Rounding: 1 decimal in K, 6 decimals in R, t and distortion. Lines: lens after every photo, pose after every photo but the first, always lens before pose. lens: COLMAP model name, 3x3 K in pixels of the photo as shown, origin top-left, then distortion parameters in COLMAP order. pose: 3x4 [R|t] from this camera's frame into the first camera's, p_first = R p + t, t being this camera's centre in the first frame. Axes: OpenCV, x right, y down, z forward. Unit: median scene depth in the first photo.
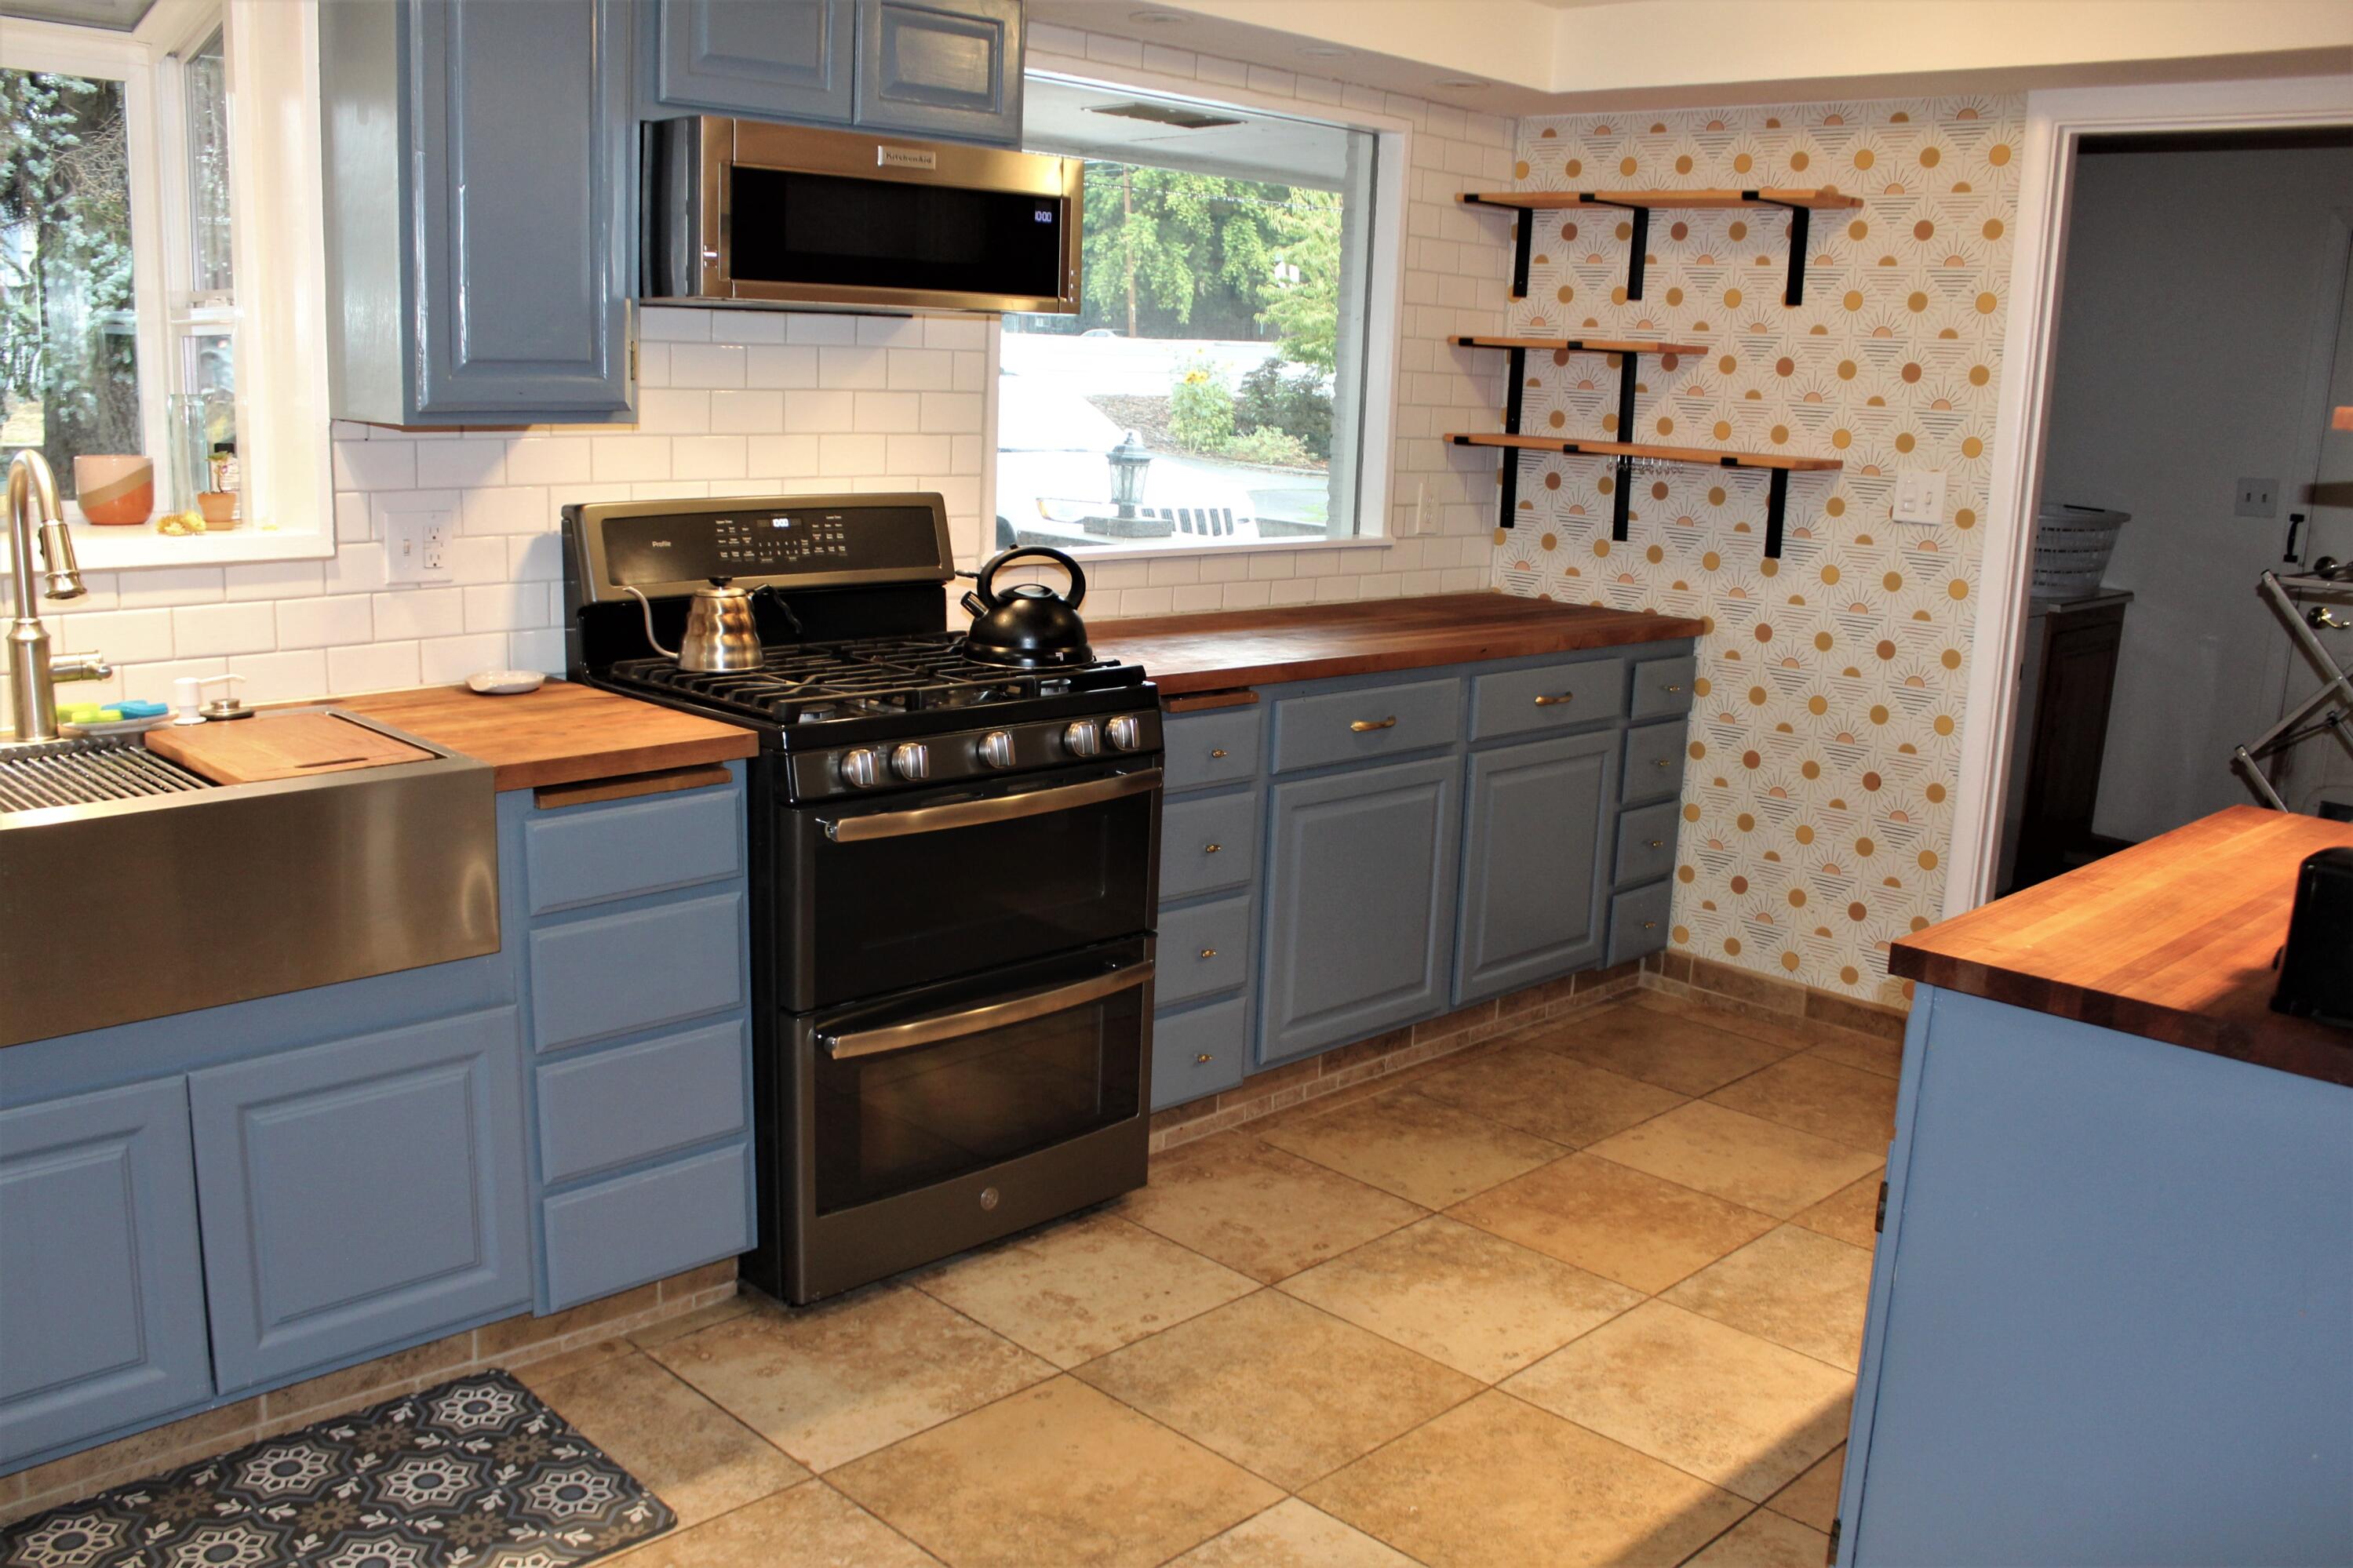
lens RADIAL K [[1994.1, 0, 1178.4], [0, 1994.1, 797.4], [0, 0, 1]] dist [-0.140135, 0.077734]
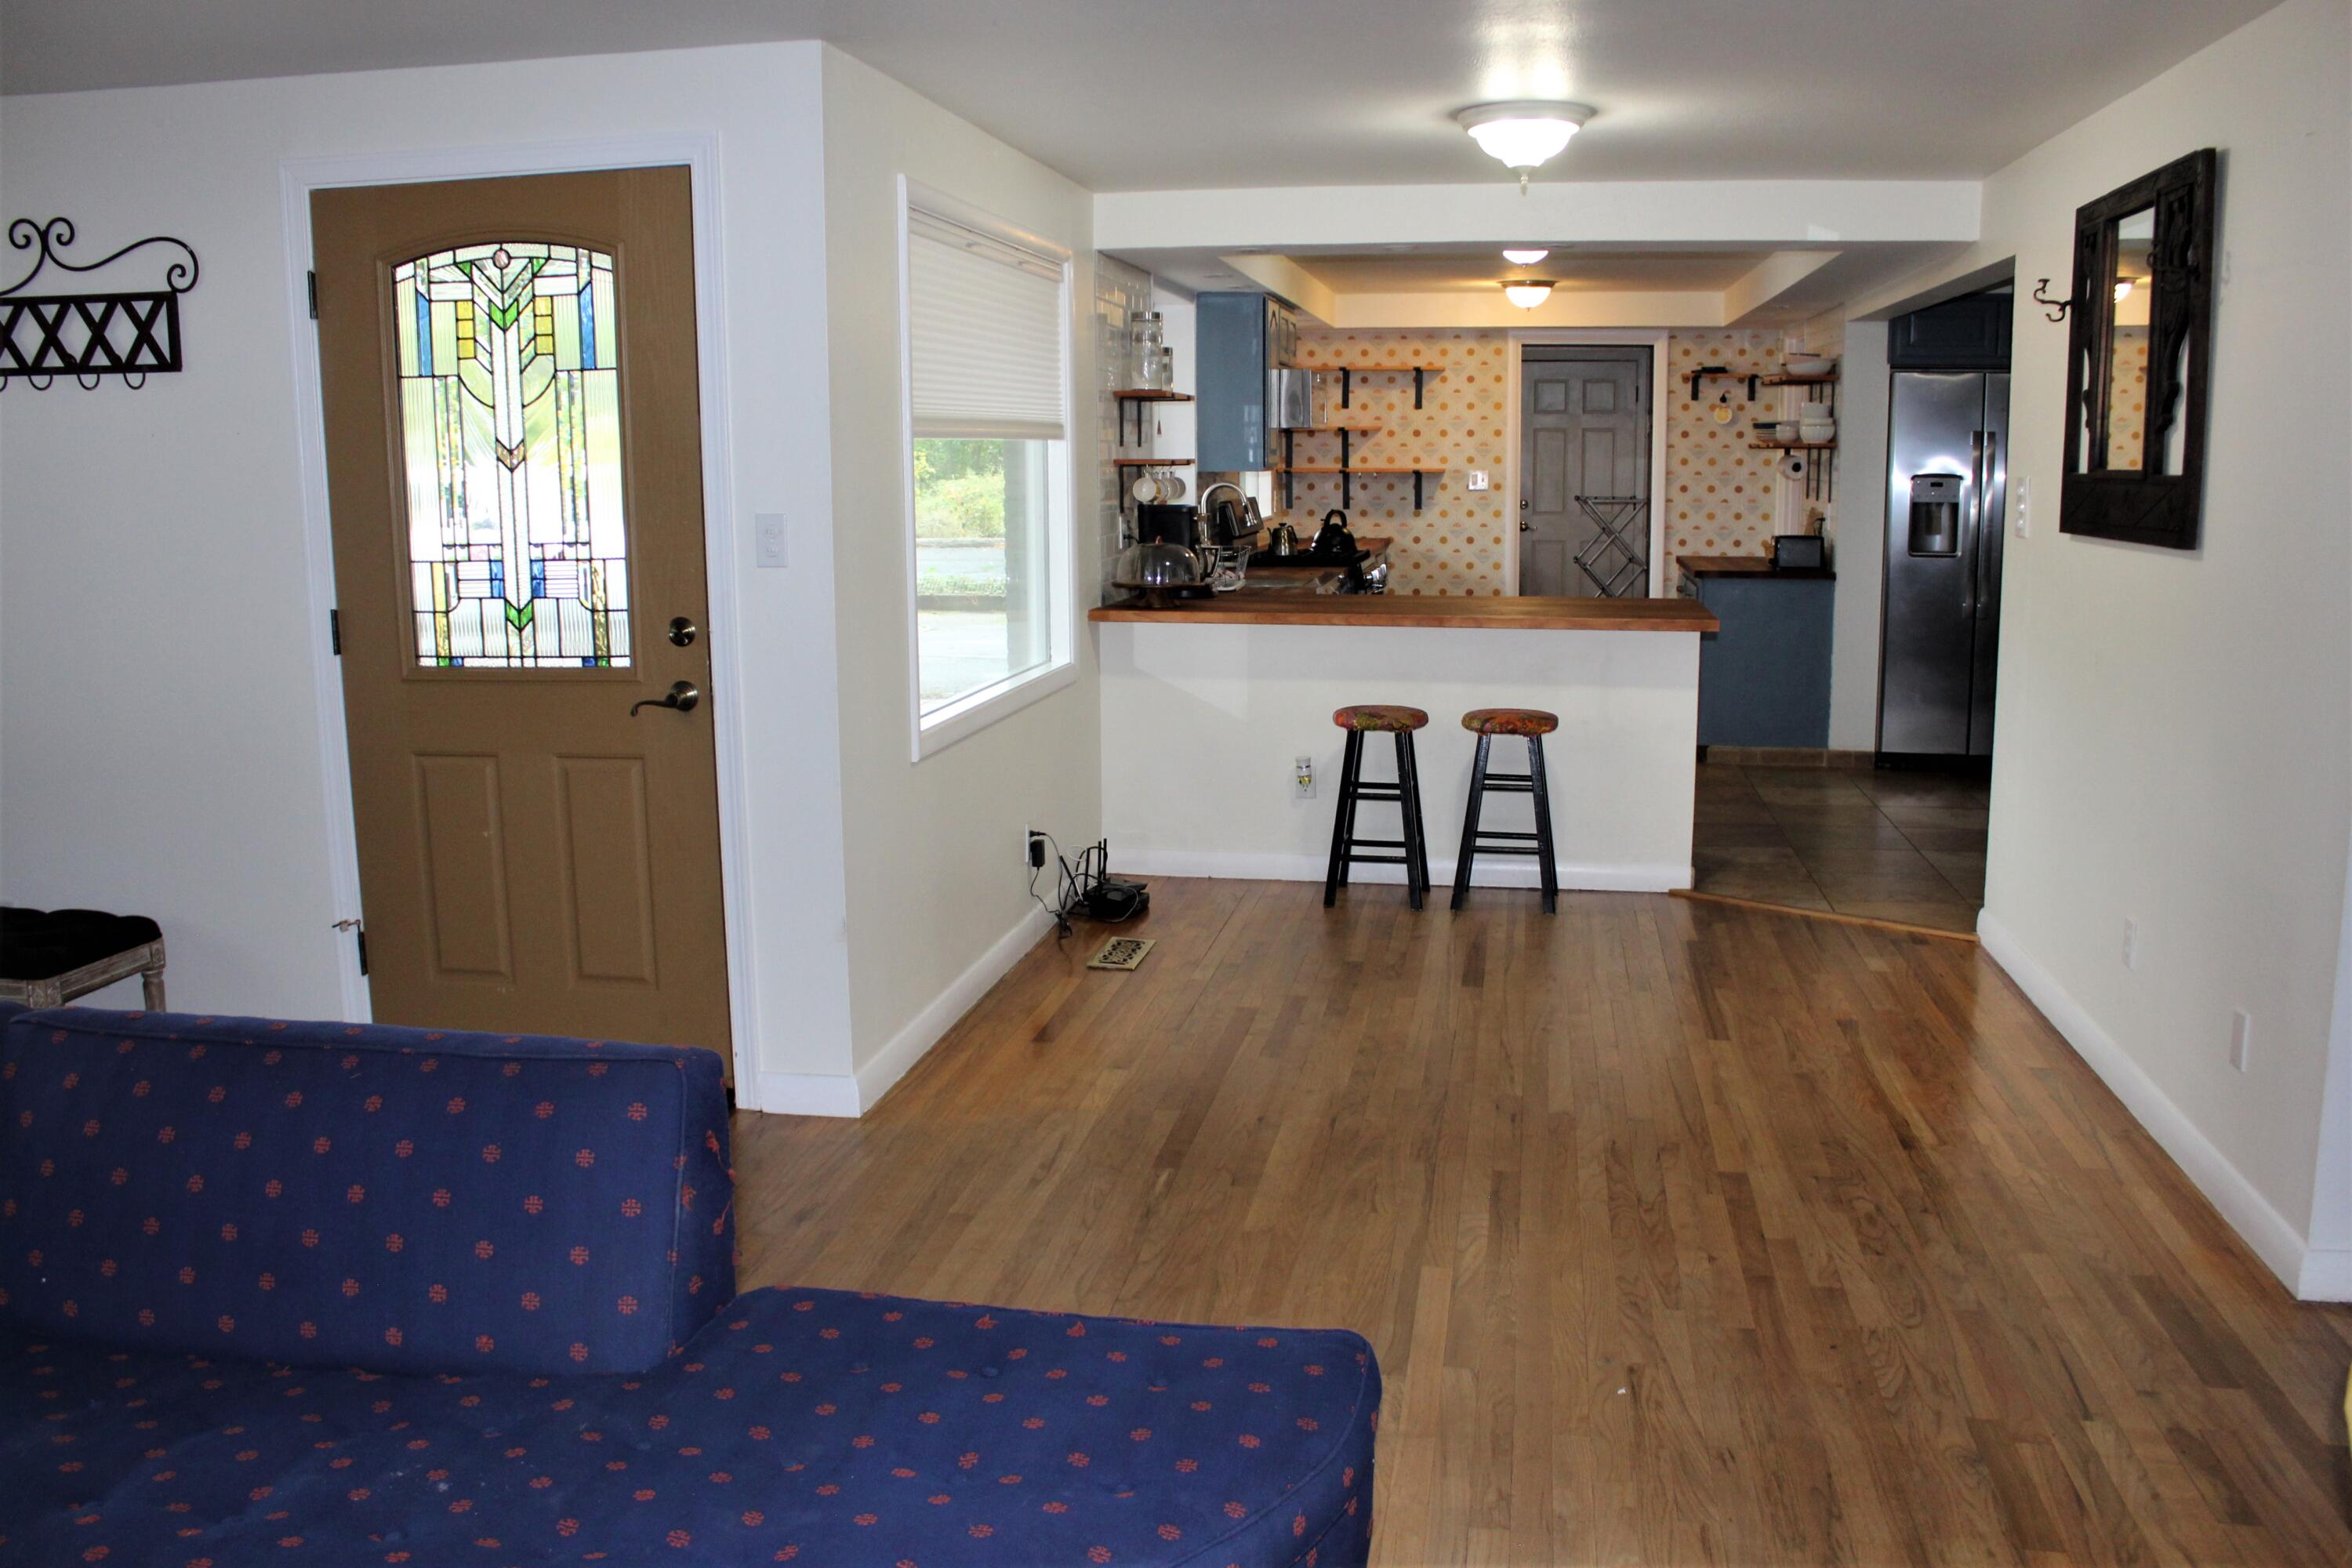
lens RADIAL K [[1993.5, 0, 1175.0], [0, 1993.5, 776.5], [0, 0, 1]] dist [-0.140135, 0.077734]
pose [[0.818035, -0.141838, 0.557405, -1.412607], [0.160261, 0.986946, 0.015945, 0.123864], [-0.552390, 0.076287, 0.830087, -0.900917]]
